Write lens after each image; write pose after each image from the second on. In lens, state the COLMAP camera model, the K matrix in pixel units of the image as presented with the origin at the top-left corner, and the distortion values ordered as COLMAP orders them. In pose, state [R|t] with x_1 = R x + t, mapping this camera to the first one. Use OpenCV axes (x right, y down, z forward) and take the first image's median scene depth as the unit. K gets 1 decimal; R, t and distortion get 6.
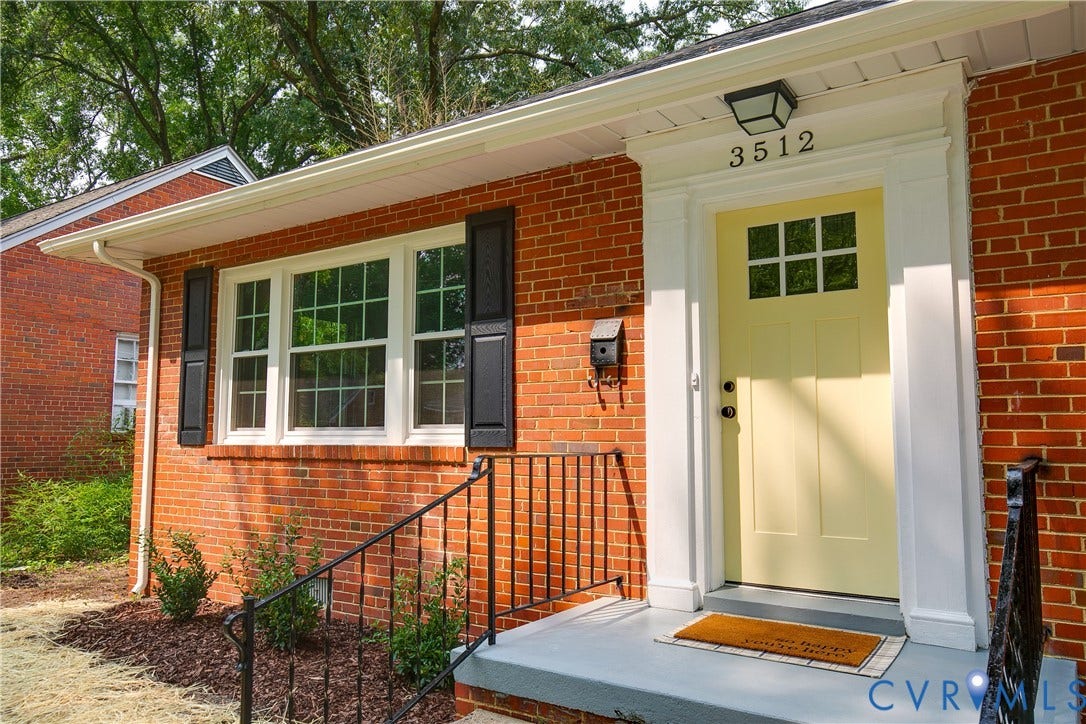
lens RADIAL K [[773.1, 0, 543.0], [0, 773.1, 362.0], [0, 0, 1]] dist [0.002562, 0.000195]
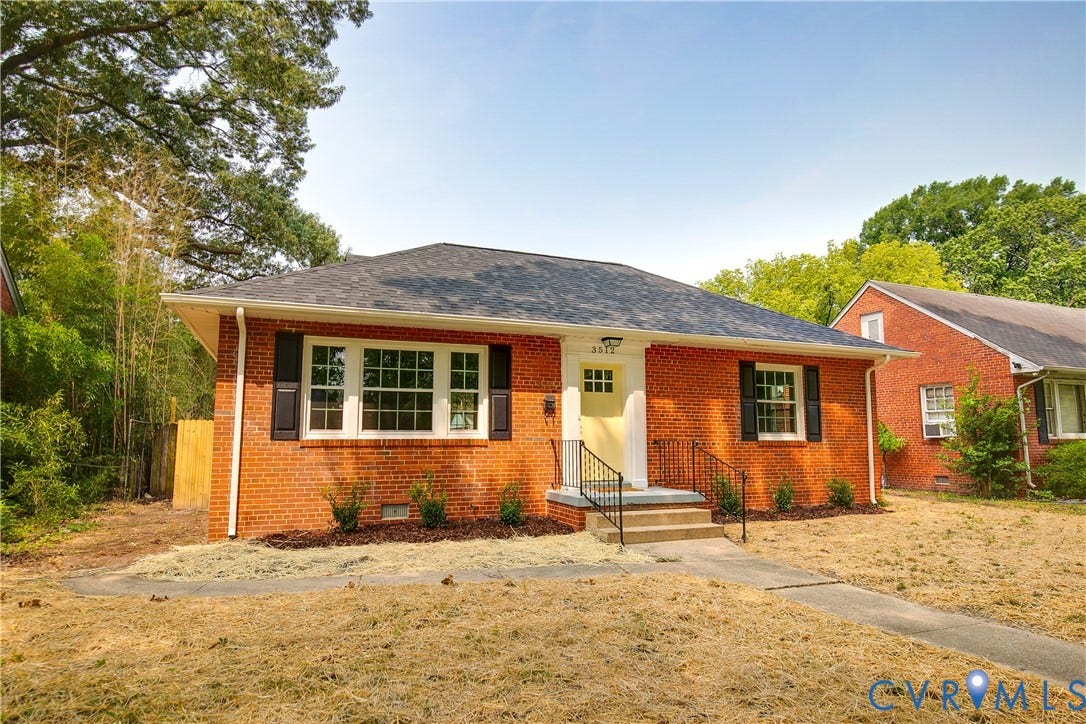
lens RADIAL K [[599.0, 0, 539.0], [0, 599.0, 367.8], [0, 0, 1]] dist [0.001107, -0.000120]
pose [[0.578929, 0.096044, 0.809701, -1.400514], [-0.076947, 0.995042, -0.063012, -0.007264], [-0.811739, -0.025824, 0.583449, -0.214543]]
